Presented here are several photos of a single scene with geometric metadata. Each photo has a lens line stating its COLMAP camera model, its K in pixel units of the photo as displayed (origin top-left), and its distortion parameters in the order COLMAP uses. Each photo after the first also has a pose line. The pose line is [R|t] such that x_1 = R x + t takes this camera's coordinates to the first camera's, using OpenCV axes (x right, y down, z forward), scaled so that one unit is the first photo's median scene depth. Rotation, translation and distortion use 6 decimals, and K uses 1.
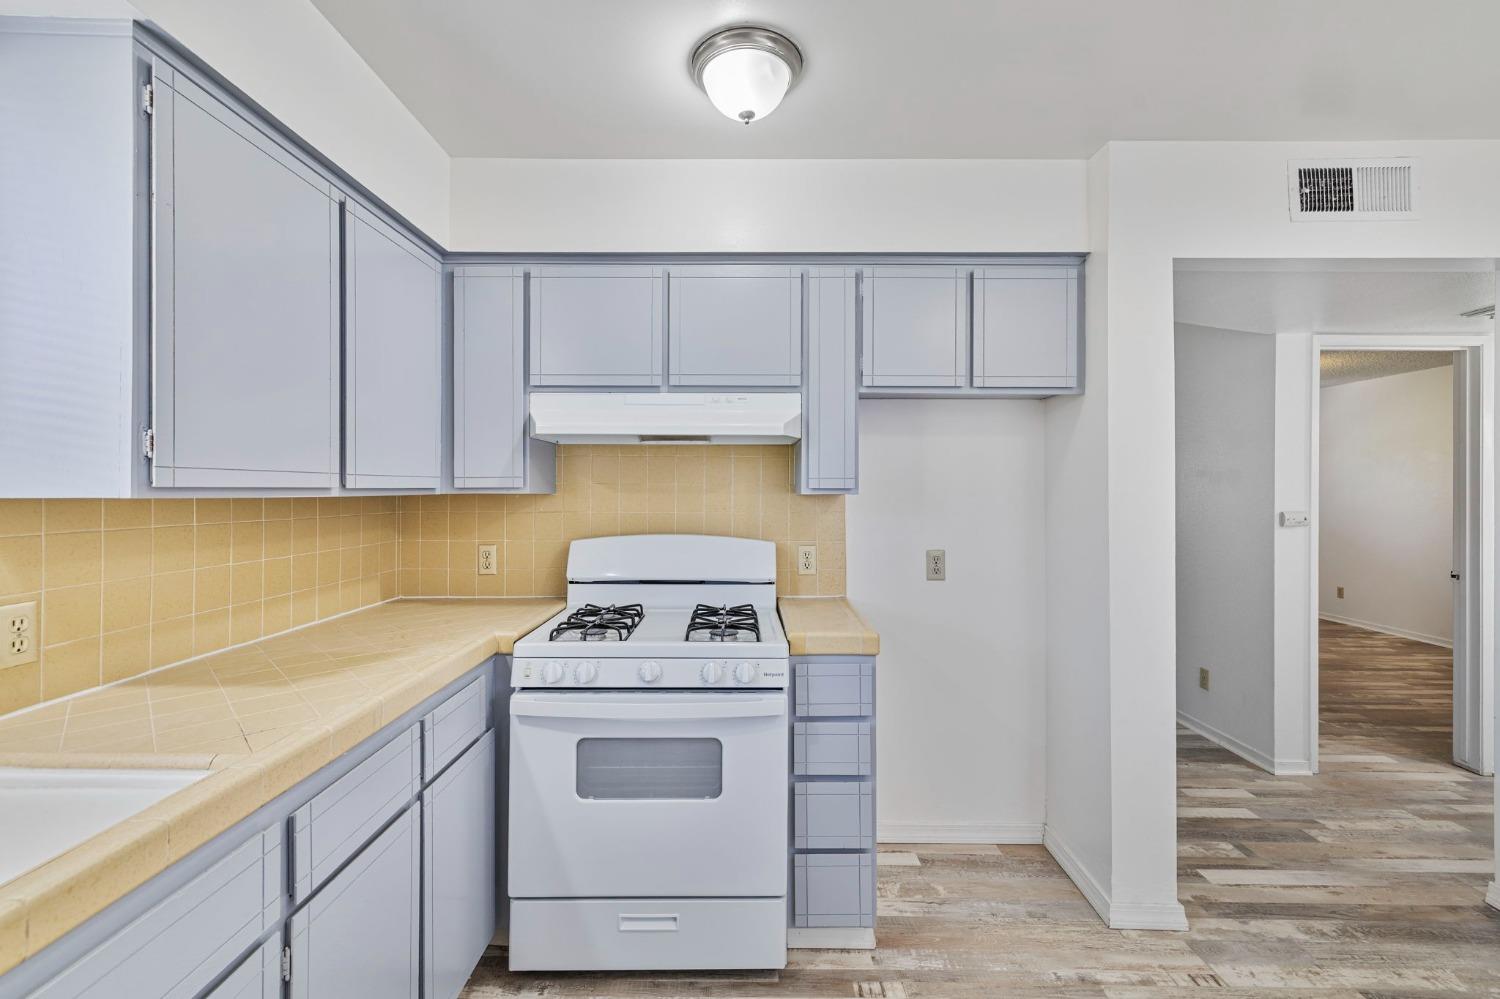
lens RADIAL K [[629.5, 0, 750.0], [0, 629.5, 499.5], [0, 0, 1]] dist [0.023503, 0.000077]
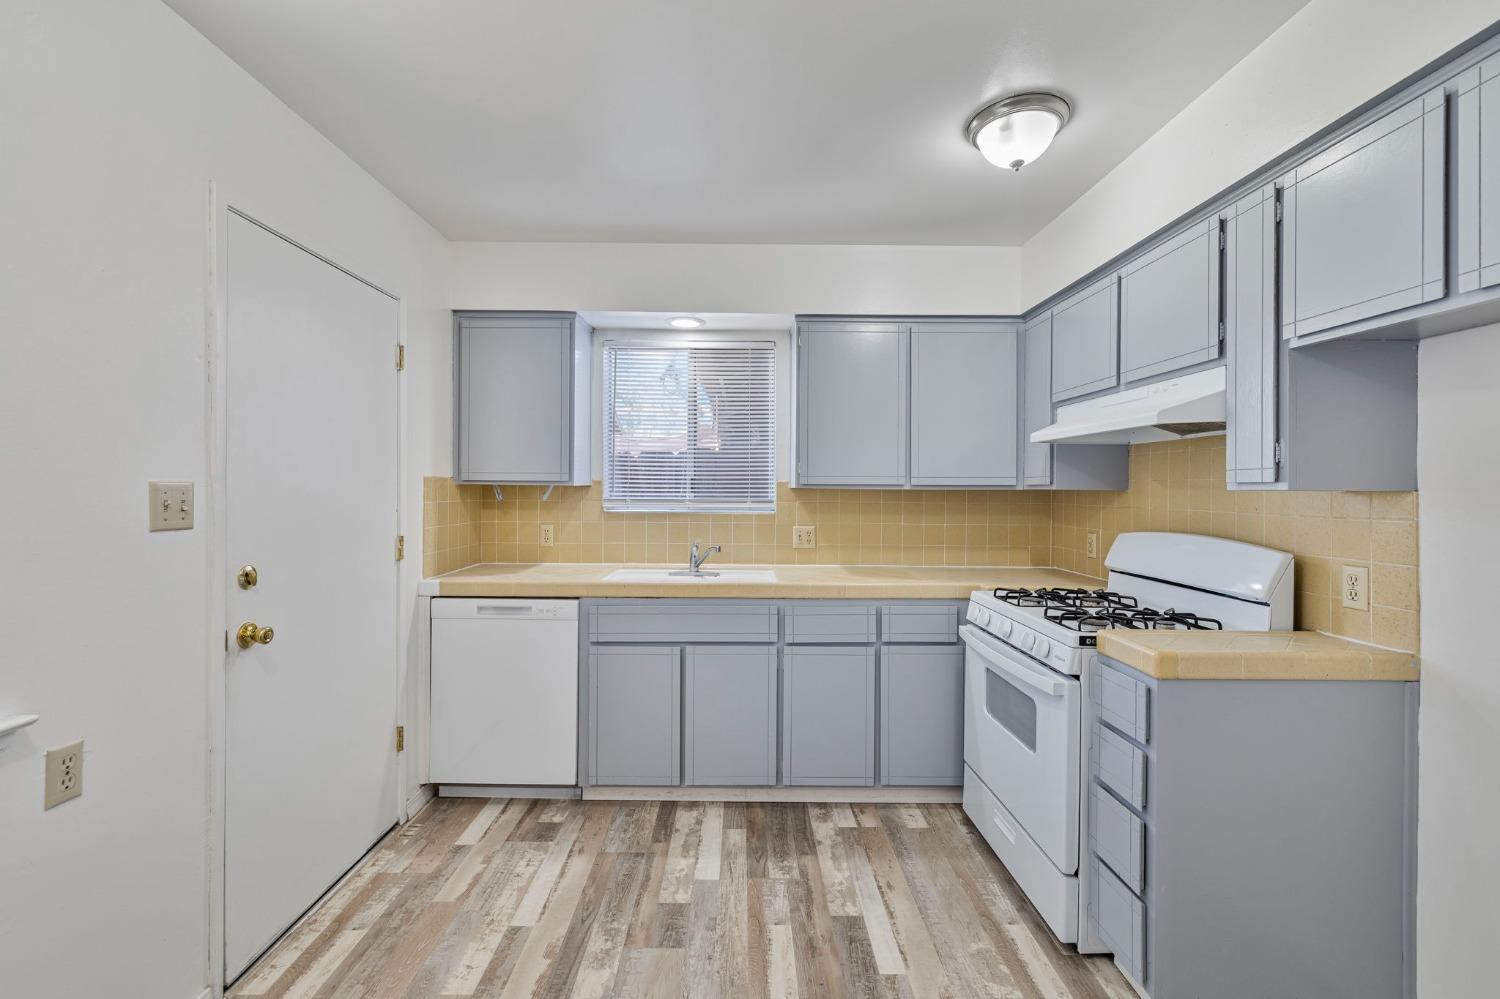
lens RADIAL K [[684.4, 0, 770.4], [0, 684.4, 493.8], [0, 0, 1]] dist [0.000706, 0.000053]
pose [[0.030029, 0.006108, -0.999530, 0.956076], [-0.023245, 0.999715, 0.005411, 0.005663], [0.999279, 0.023072, 0.030162, 0.392975]]
